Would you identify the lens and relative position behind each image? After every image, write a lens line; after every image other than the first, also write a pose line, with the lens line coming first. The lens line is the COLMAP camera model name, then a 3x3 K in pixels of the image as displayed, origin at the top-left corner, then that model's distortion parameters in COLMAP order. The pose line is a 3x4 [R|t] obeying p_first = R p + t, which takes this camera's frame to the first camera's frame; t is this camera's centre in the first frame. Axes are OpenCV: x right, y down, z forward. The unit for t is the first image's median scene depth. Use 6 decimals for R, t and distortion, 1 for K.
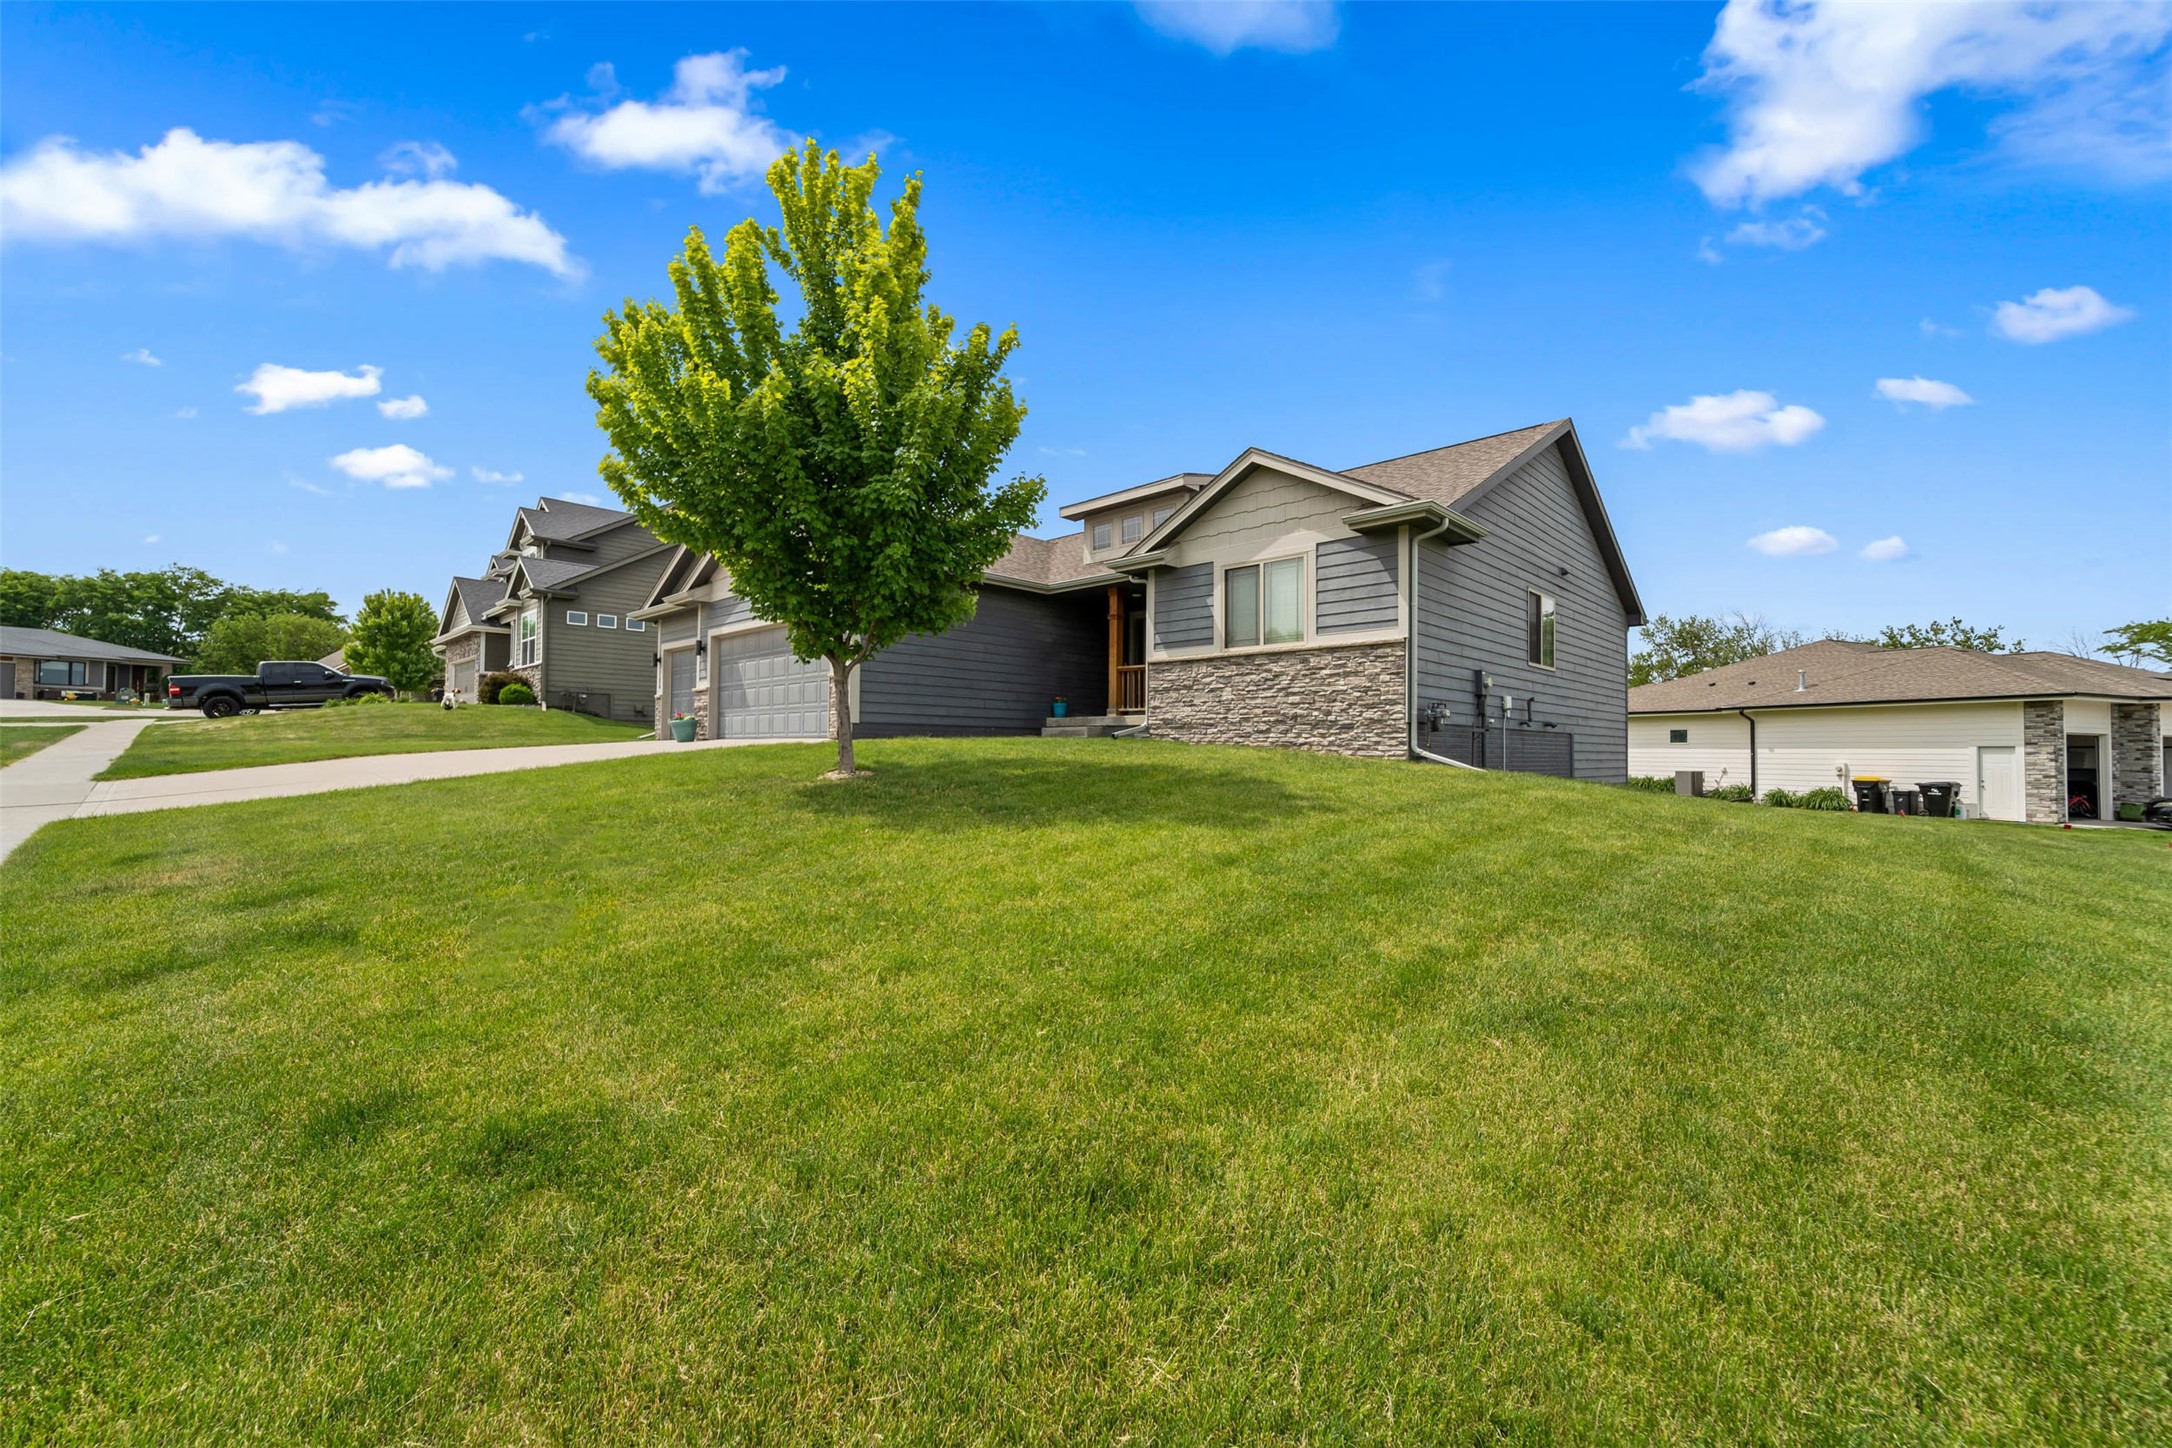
lens RADIAL K [[874.2, 0, 1084.9], [0, 874.2, 727.9], [0, 0, 1]] dist [-0.001876, -0.000196]
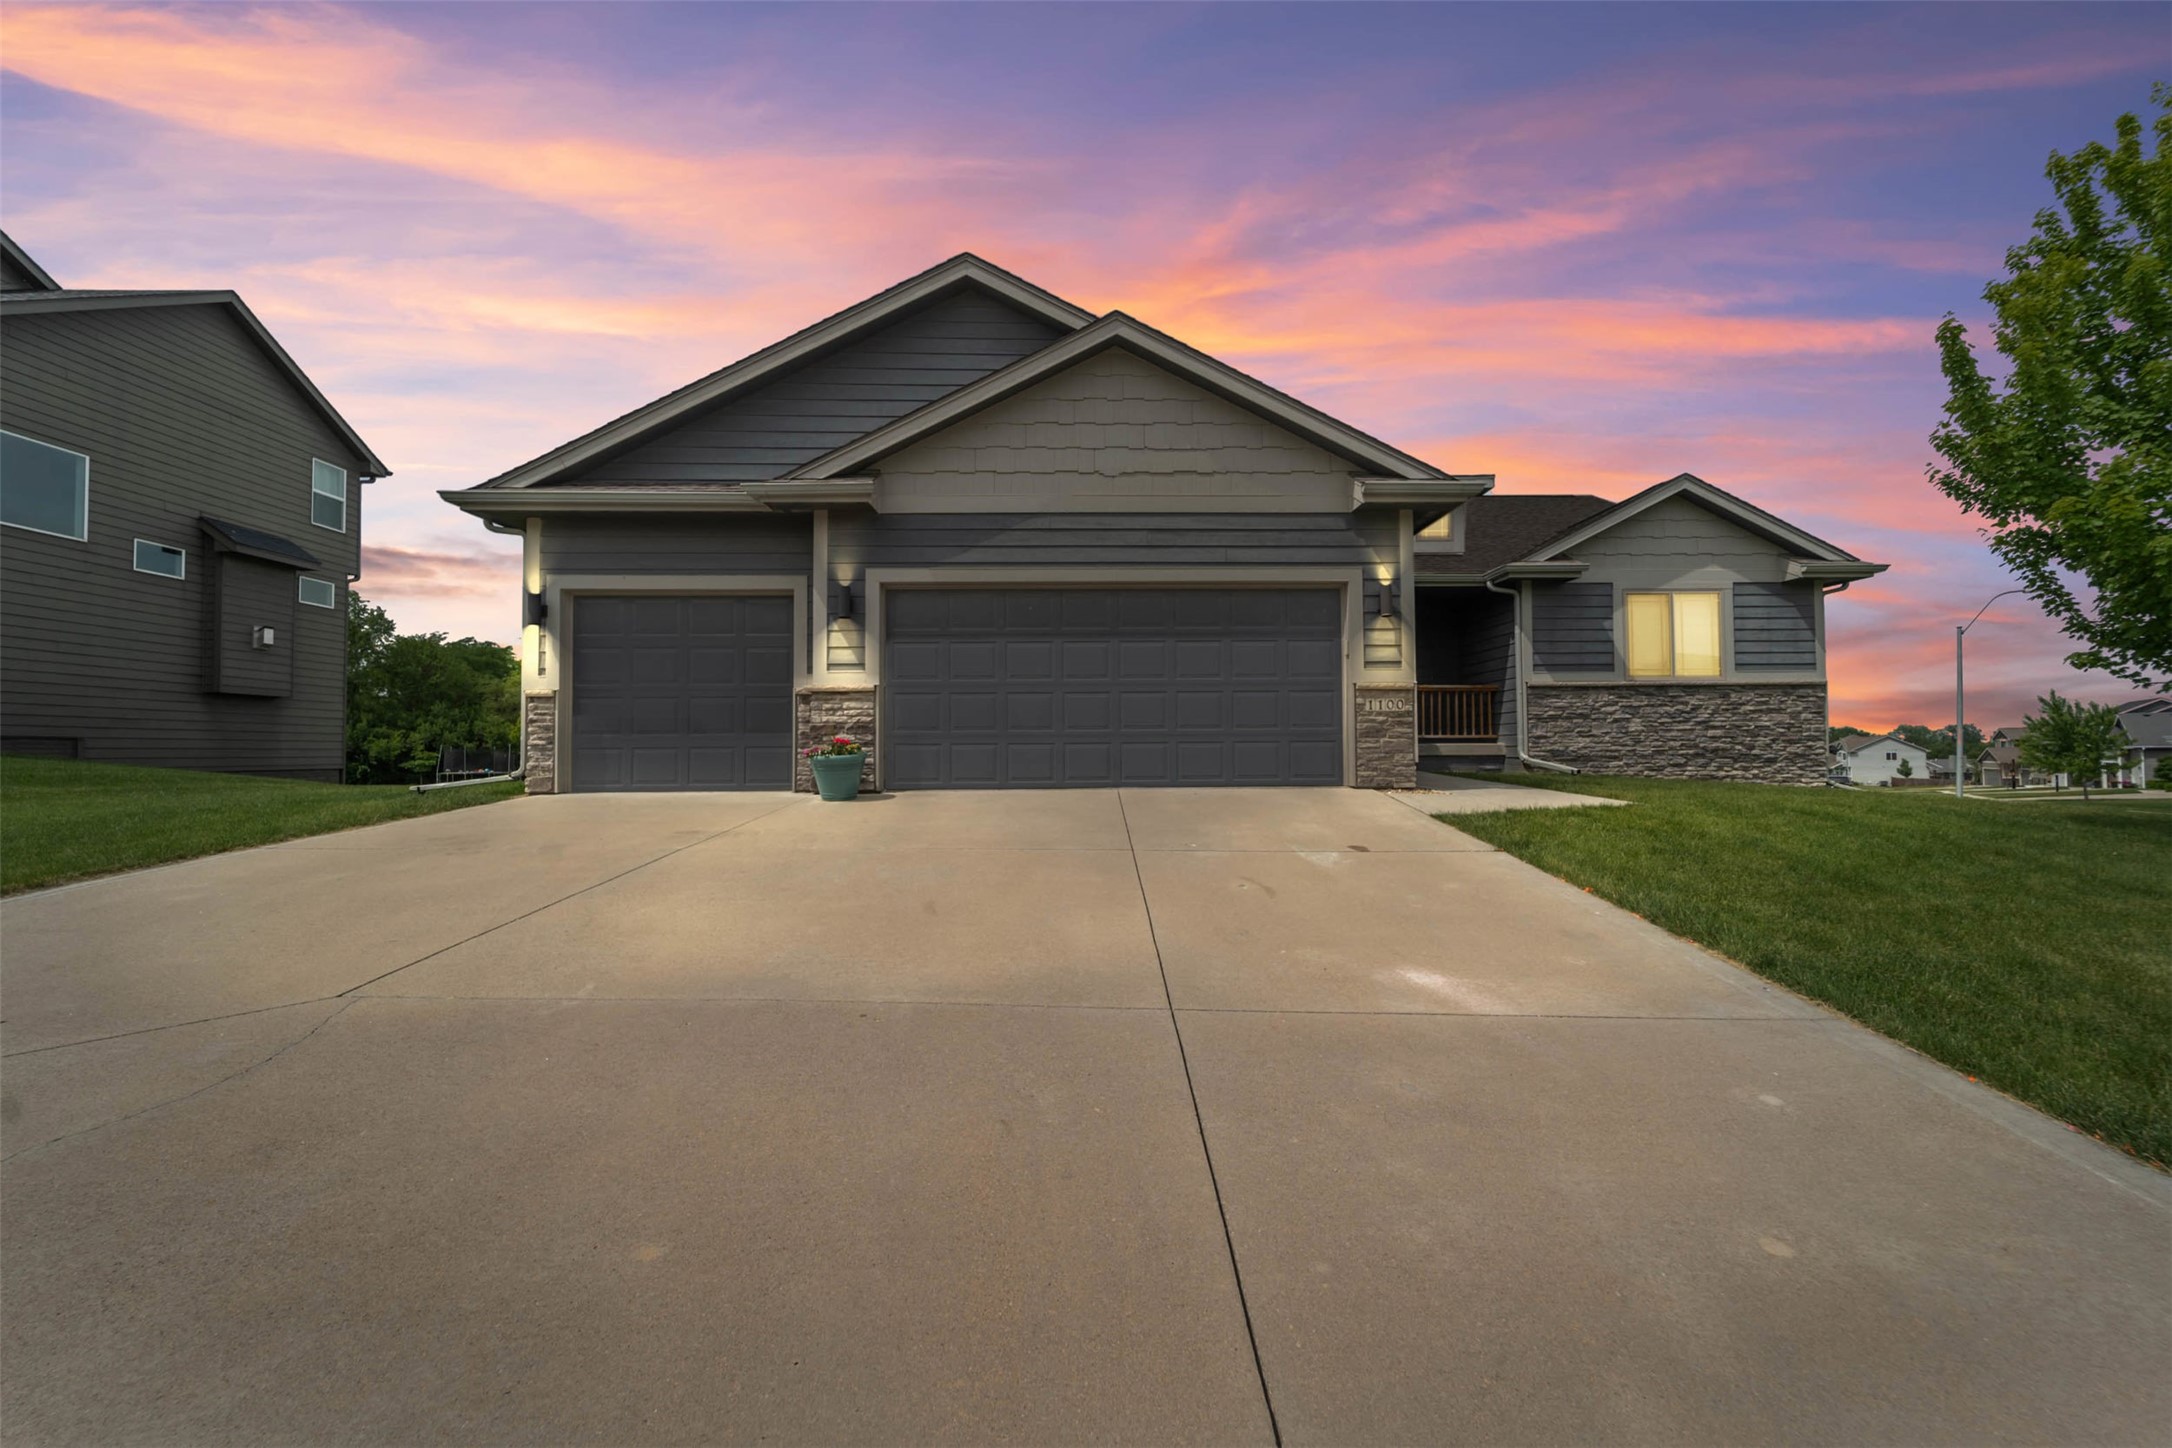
lens RADIAL K [[874.2, 0, 1079.5], [0, 874.2, 734.3], [0, 0, 1]] dist [-0.001876, -0.000196]
pose [[0.705555, 0.002119, 0.708652, -0.976553], [-0.005459, 0.999982, 0.002446, -0.029072], [-0.708634, -0.005594, 0.705554, 0.792142]]
